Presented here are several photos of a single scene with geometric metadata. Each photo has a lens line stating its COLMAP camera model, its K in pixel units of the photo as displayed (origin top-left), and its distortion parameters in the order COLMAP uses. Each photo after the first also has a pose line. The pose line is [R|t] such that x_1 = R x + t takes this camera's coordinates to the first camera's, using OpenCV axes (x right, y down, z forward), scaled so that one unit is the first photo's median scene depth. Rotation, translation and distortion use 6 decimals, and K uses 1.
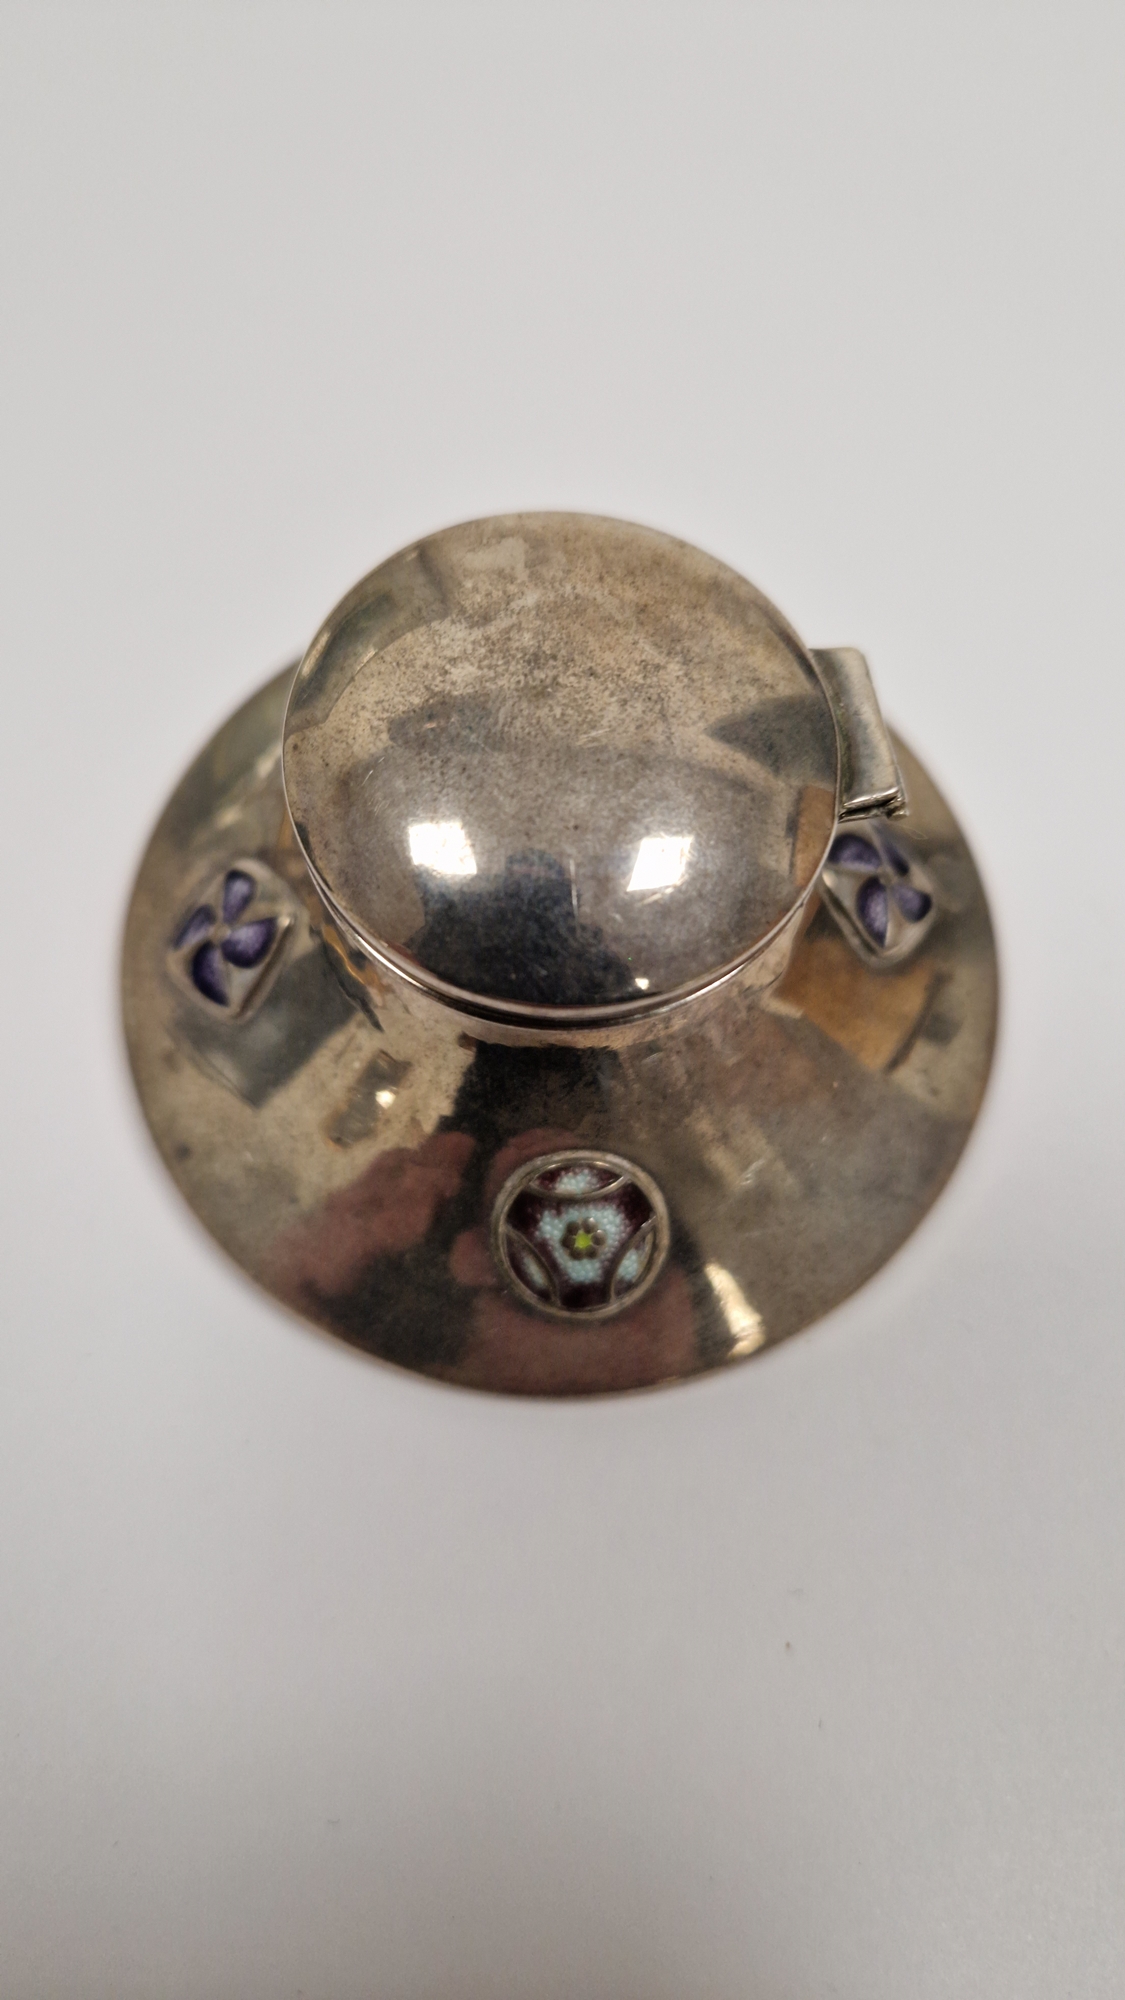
lens RADIAL K [[1576.4, 0, 561.8], [0, 1576.4, 999.0], [0, 0, 1]] dist [-0.073832, -0.004577]
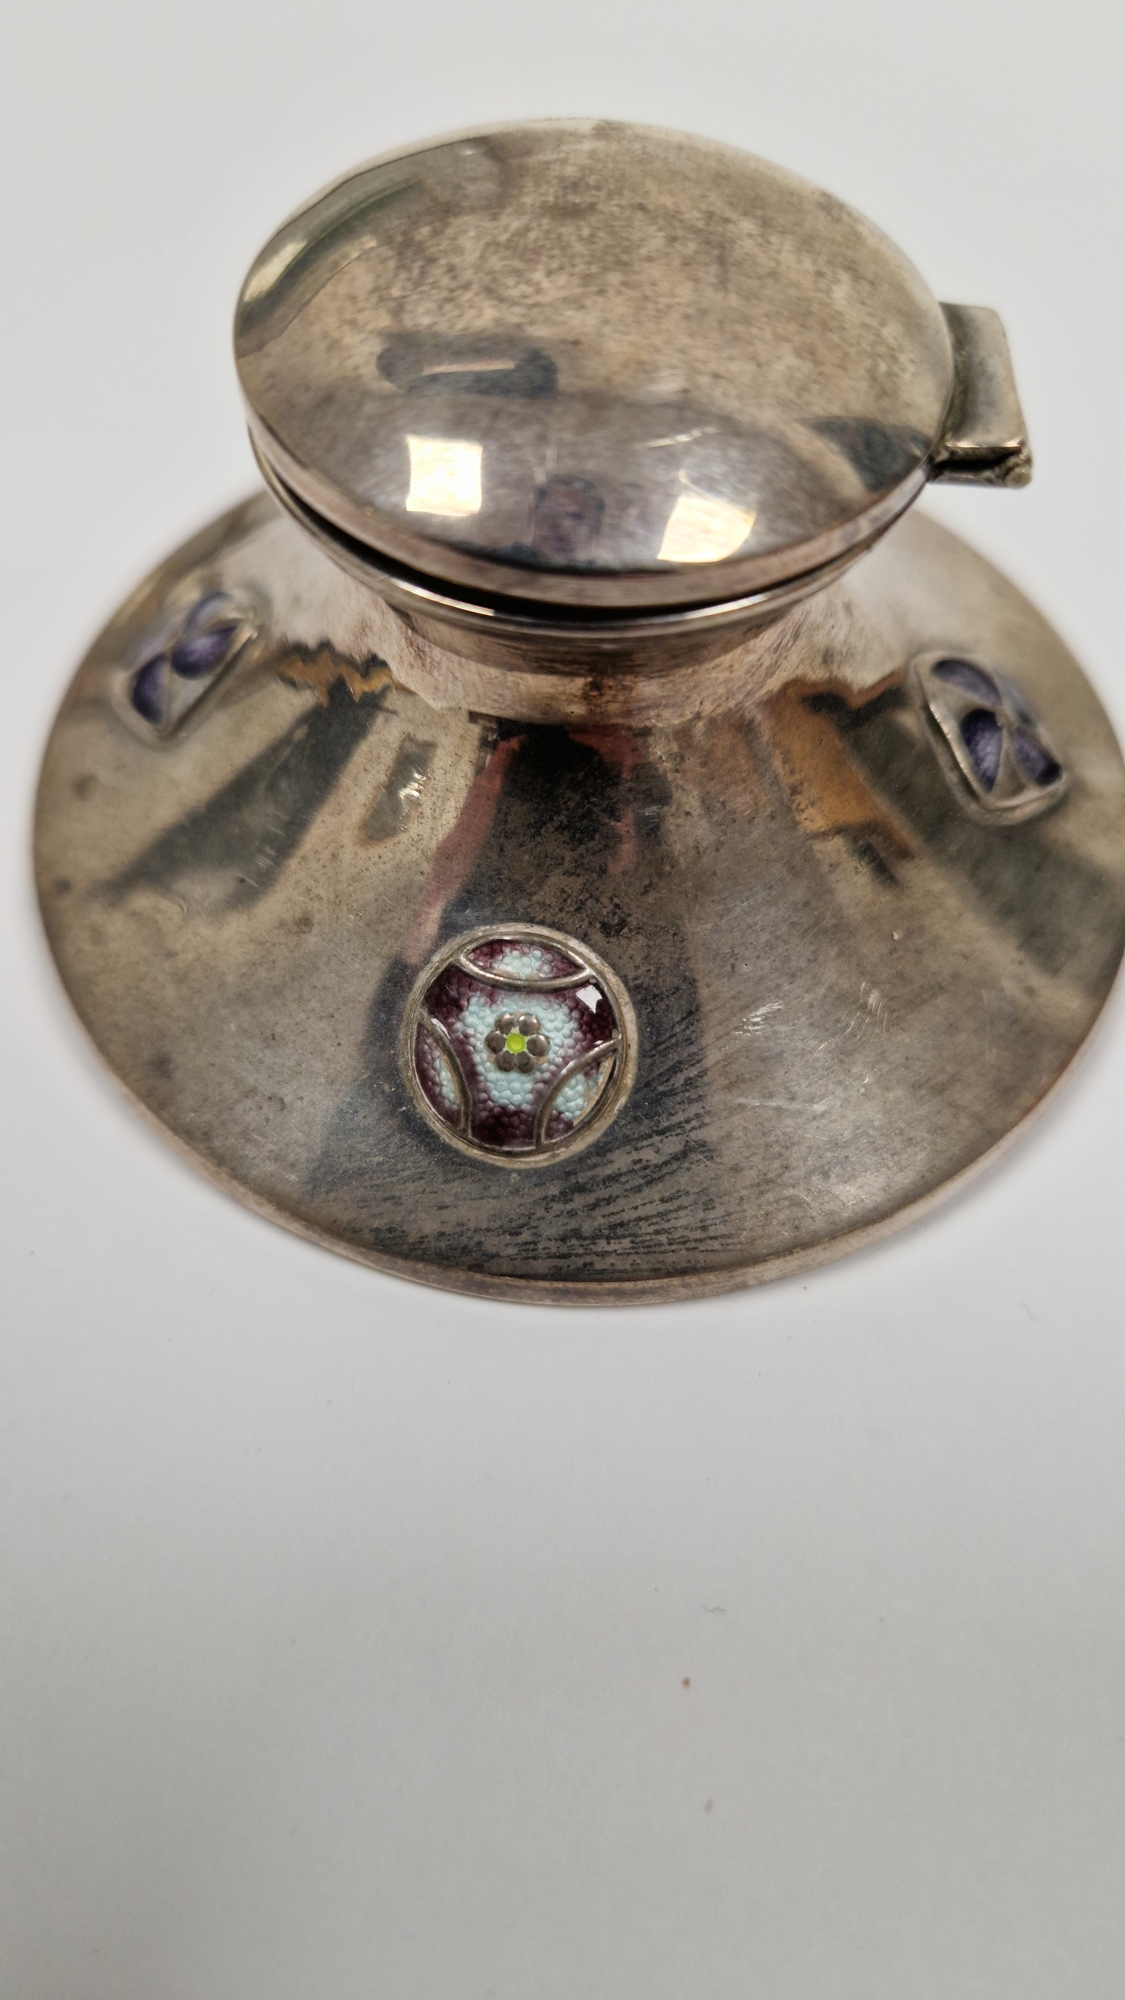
lens RADIAL K [[1576.4, 0, 564.9], [0, 1576.4, 1001.3], [0, 0, 1]] dist [-0.073832, -0.004577]
pose [[0.976020, 0.178754, -0.124226, 0.123568], [-0.201239, 0.958523, -0.201833, 0.278046], [0.082995, 0.221992, 0.971510, 0.280581]]
